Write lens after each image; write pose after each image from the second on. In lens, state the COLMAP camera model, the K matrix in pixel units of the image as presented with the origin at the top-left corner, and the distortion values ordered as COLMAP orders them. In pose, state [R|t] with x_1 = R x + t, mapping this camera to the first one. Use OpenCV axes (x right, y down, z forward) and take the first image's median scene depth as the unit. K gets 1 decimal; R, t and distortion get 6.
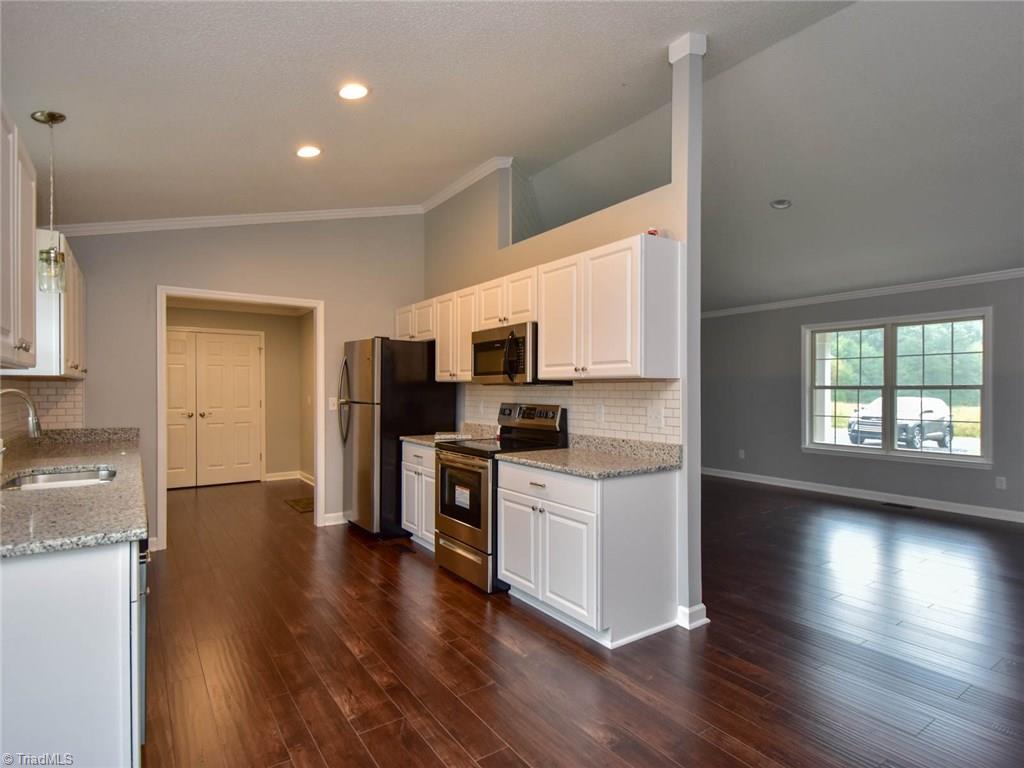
lens RADIAL K [[537.2, 0, 520.1], [0, 537.2, 389.2], [0, 0, 1]] dist [0.000317, -0.000127]
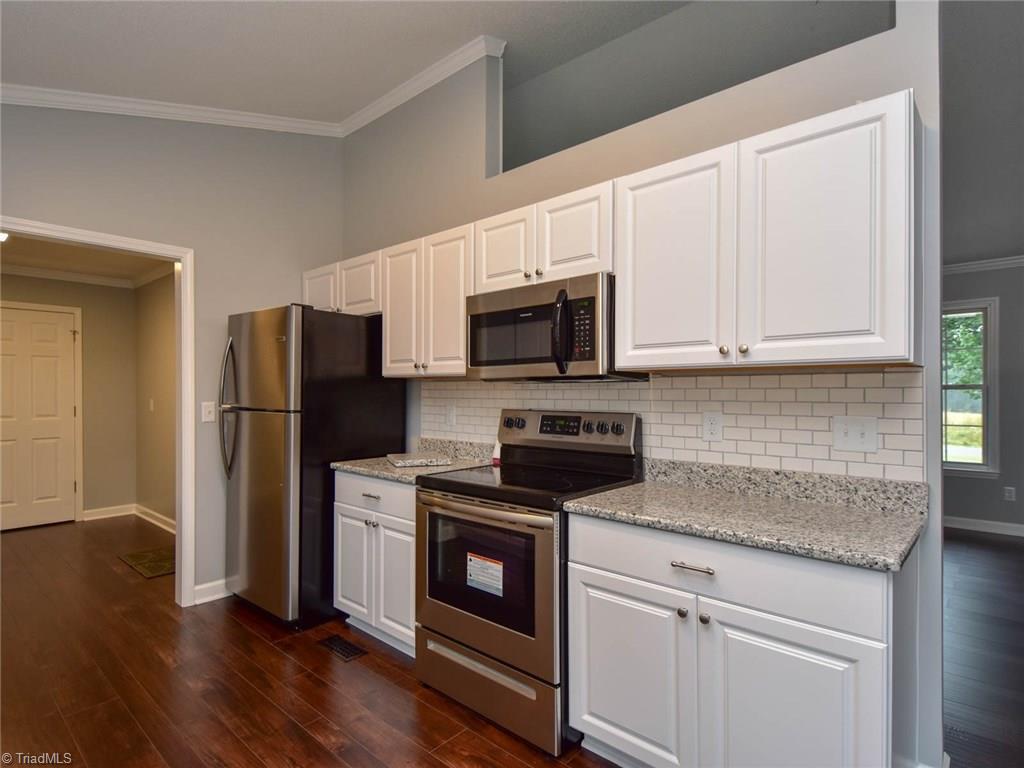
lens RADIAL K [[536.7, 0, 478.4], [0, 536.7, 390.9], [0, 0, 1]] dist [0.029676, -0.020499]
pose [[0.980744, -0.000442, 0.195297, -0.199668], [0.000787, 0.999998, -0.001691, 0.004858], [-0.195296, 0.001813, 0.980743, 0.385346]]
